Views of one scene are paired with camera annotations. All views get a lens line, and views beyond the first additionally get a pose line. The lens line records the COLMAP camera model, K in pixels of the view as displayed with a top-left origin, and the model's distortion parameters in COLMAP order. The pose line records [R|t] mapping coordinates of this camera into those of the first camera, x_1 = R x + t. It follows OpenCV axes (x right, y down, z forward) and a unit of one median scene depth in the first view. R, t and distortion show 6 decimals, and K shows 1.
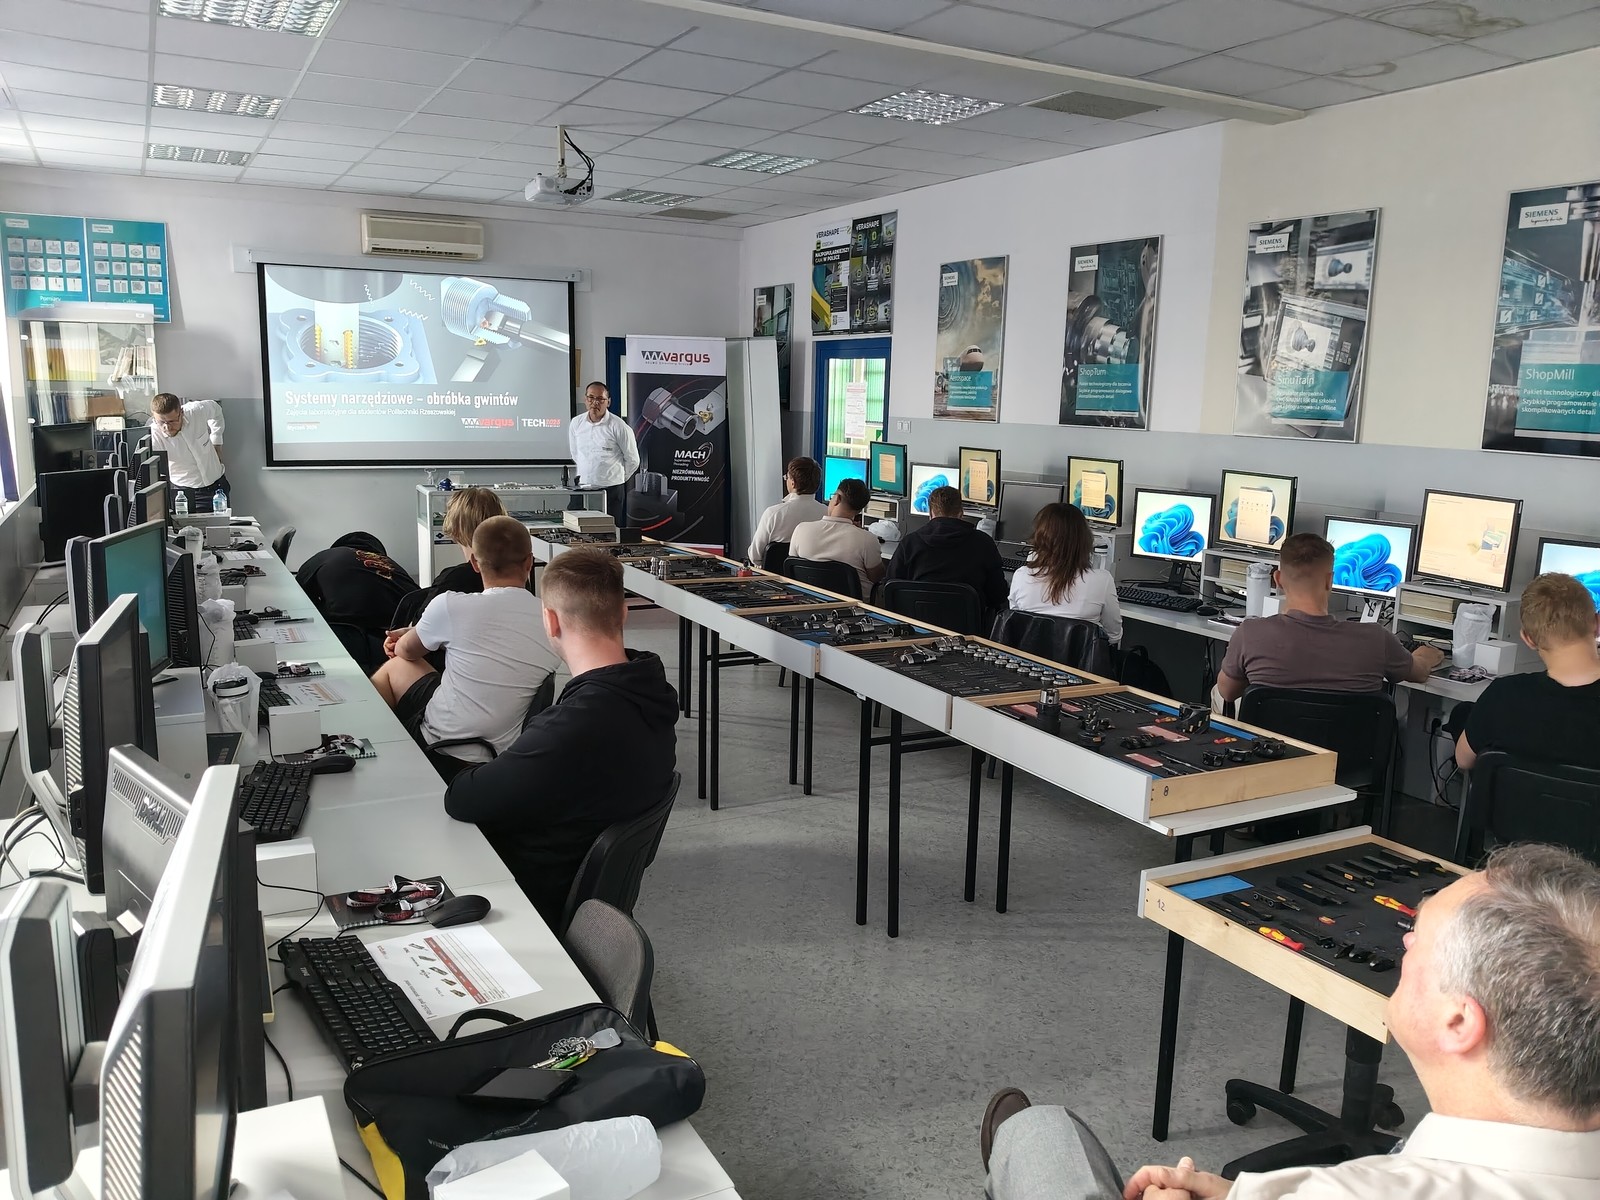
lens RADIAL K [[1203.4, 0, 800.0], [0, 1203.4, 600.0], [0, 0, 1]] dist [0.064340, -0.151848]
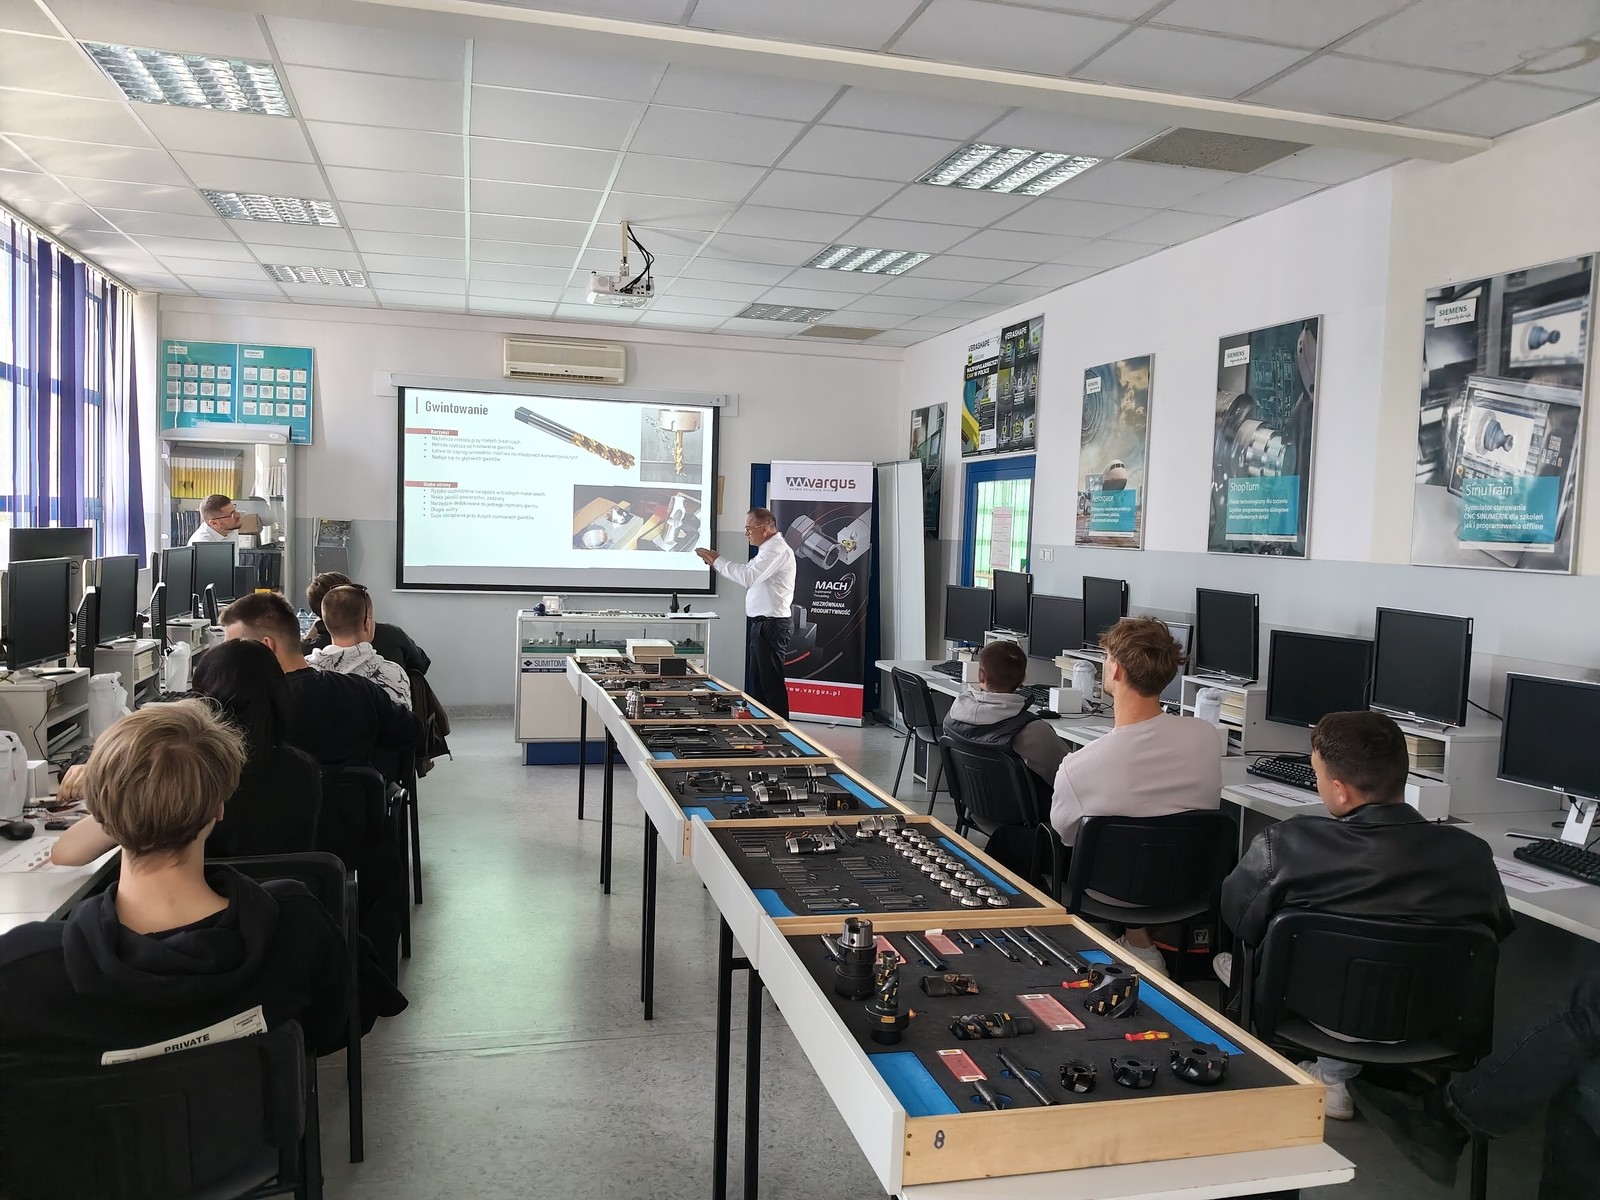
lens RADIAL K [[1208.6, 0, 789.3], [0, 1208.6, 601.9], [0, 0, 1]] dist [0.028910, -0.082412]
pose [[0.971618, 0.023939, -0.235343, 0.130324], [-0.051622, 0.992346, -0.112181, -0.006994], [0.230856, 0.121146, 0.965417, 0.153255]]
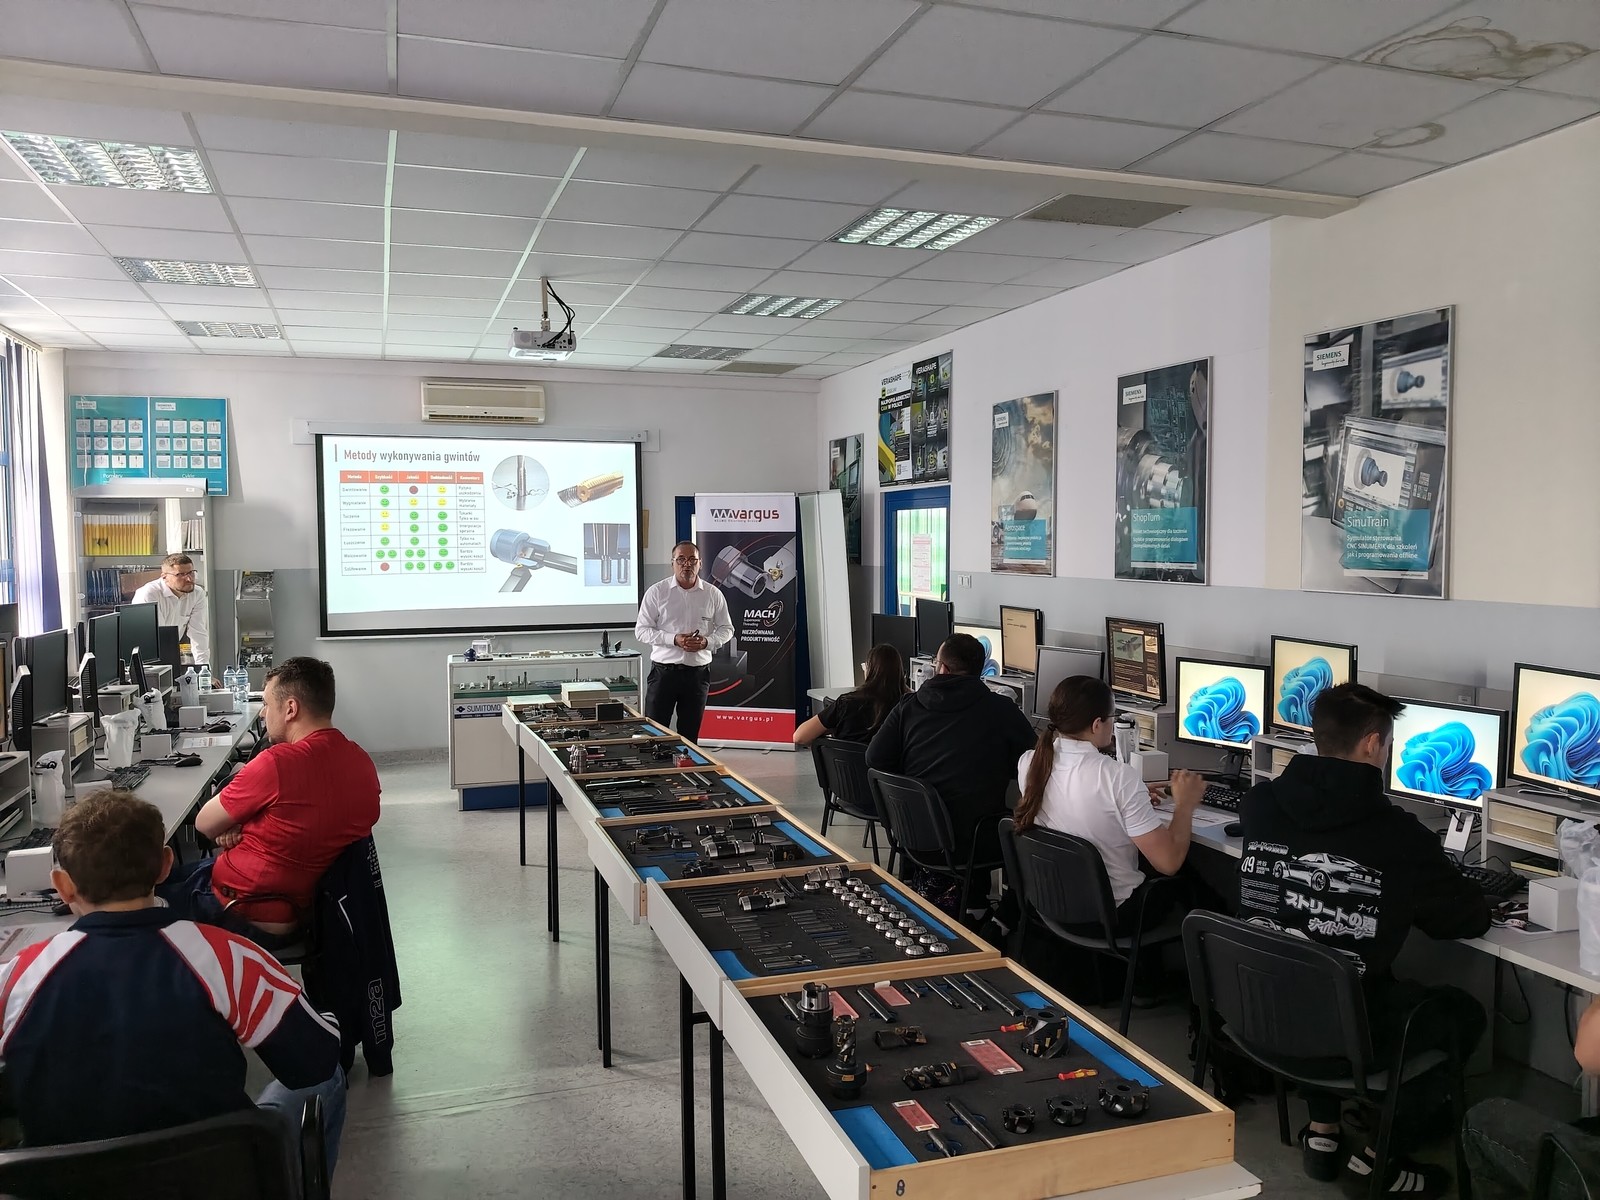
lens RADIAL K [[1203.4, 0, 800.0], [0, 1203.4, 600.0], [0, 0, 1]] dist [0.064340, -0.151848]
pose [[0.986360, -0.019164, -0.163481, 0.129959], [-0.001298, 0.992263, -0.124147, -0.023487], [0.164596, 0.122666, 0.978704, 0.125177]]
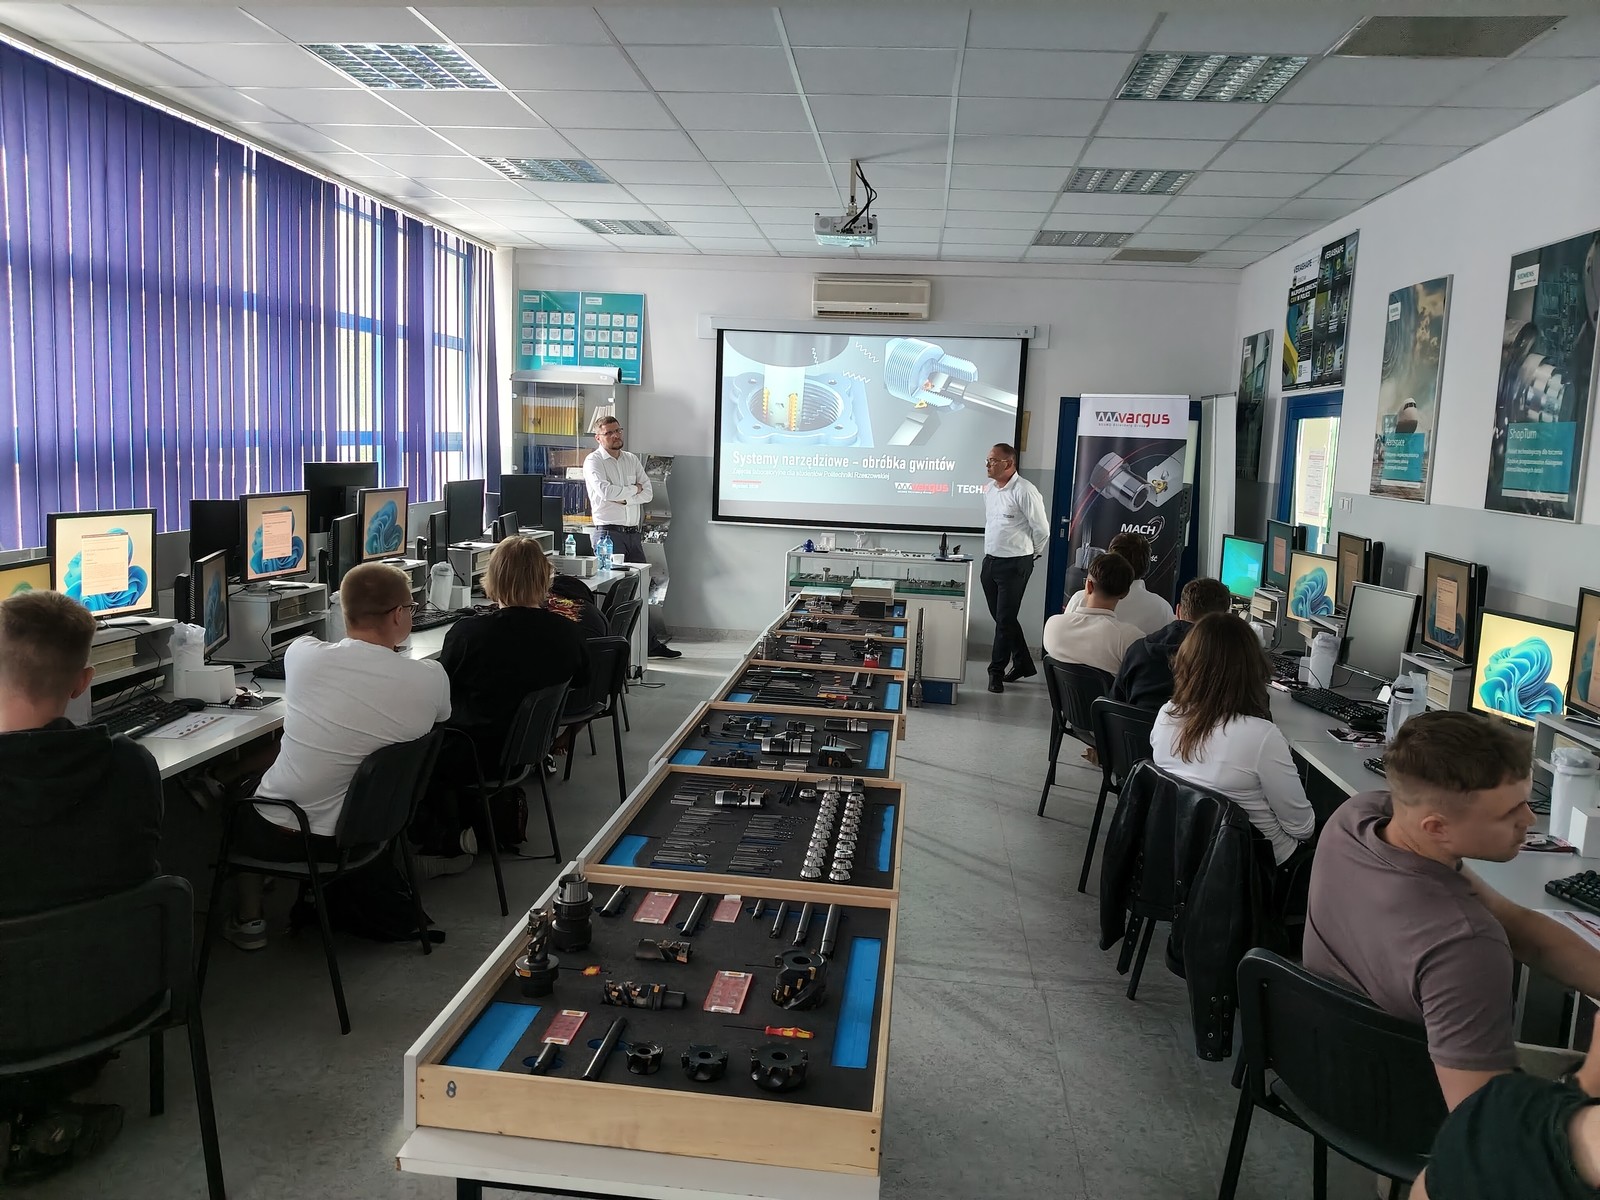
lens RADIAL K [[1203.4, 0, 810.6], [0, 1203.4, 608.2], [0, 0, 1]] dist [0.099345, -0.214223]
pose [[0.833255, 0.089510, -0.545595, 0.268672], [-0.119765, 0.992600, -0.020065, -0.028964], [0.539761, 0.082062, 0.837809, 0.211753]]
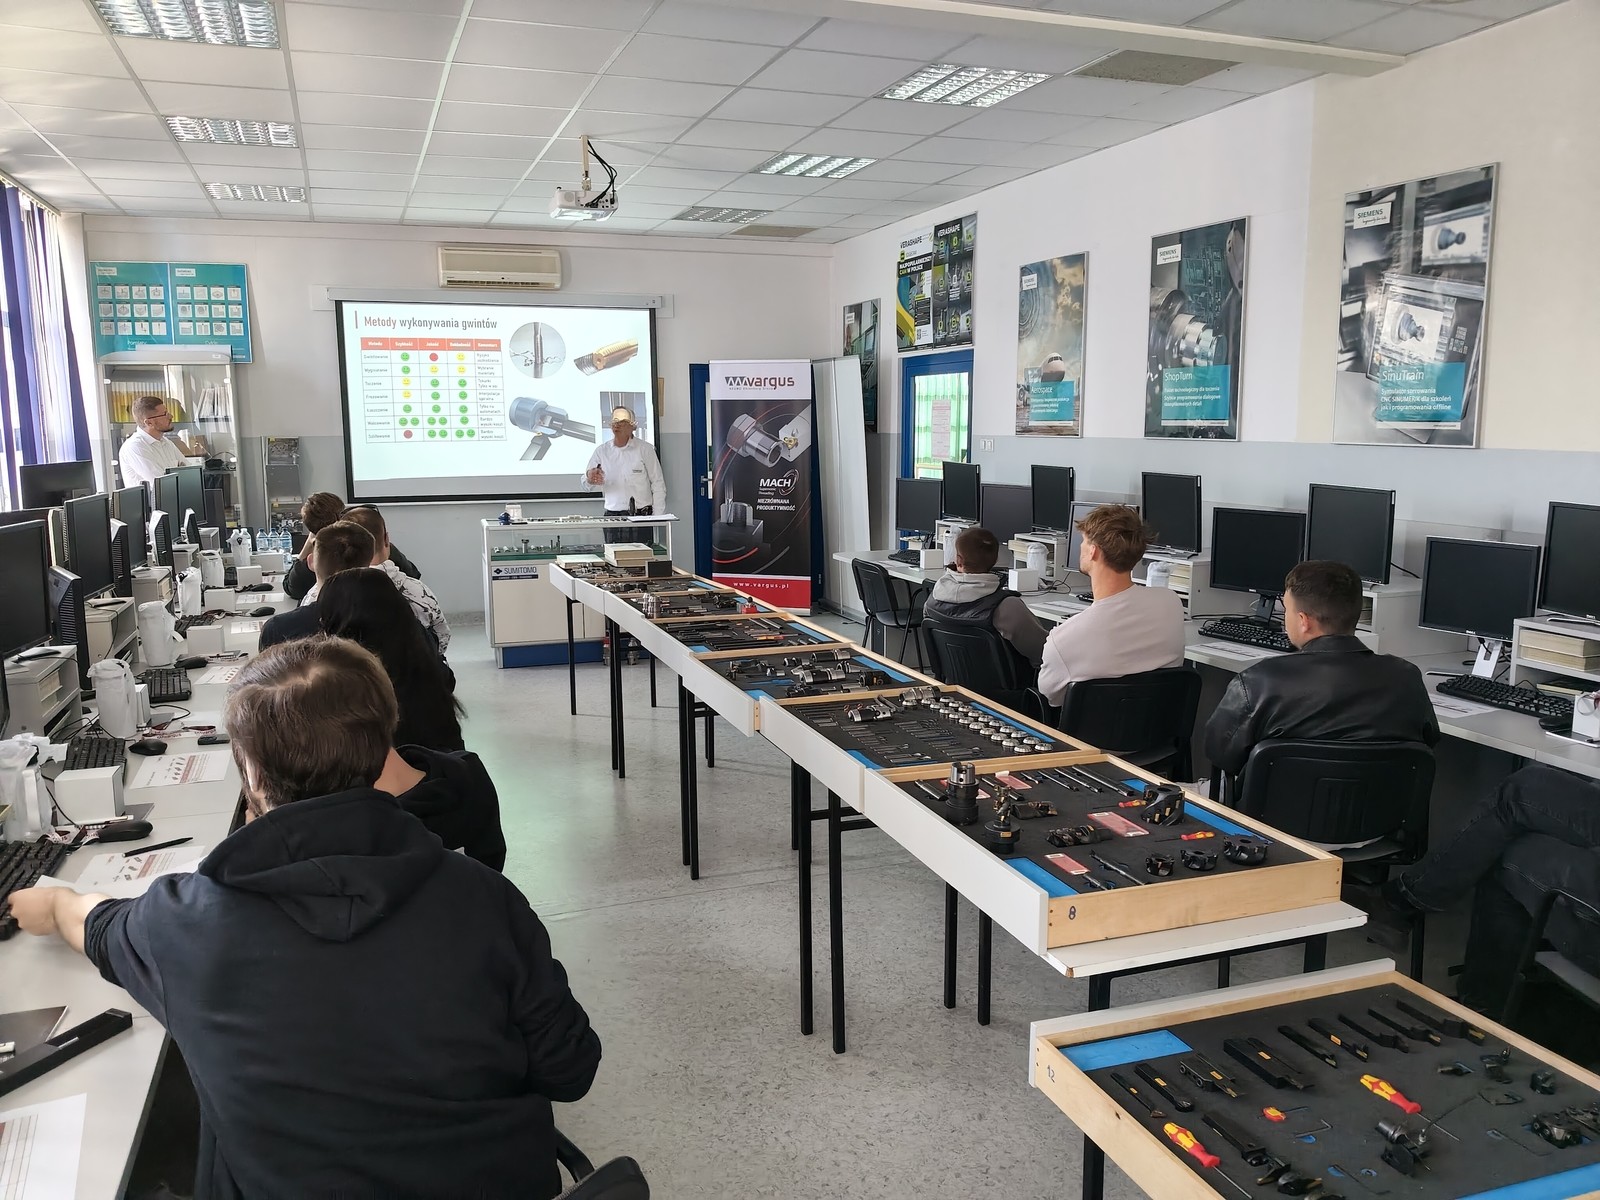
lens RADIAL K [[1208.6, 0, 789.3], [0, 1208.6, 601.9], [0, 0, 1]] dist [0.028910, -0.082412]
pose [[0.988365, -0.007392, -0.151918, 0.088991], [0.003801, 0.999707, -0.023913, -0.005143], [0.152051, 0.023057, 0.988104, 0.087170]]
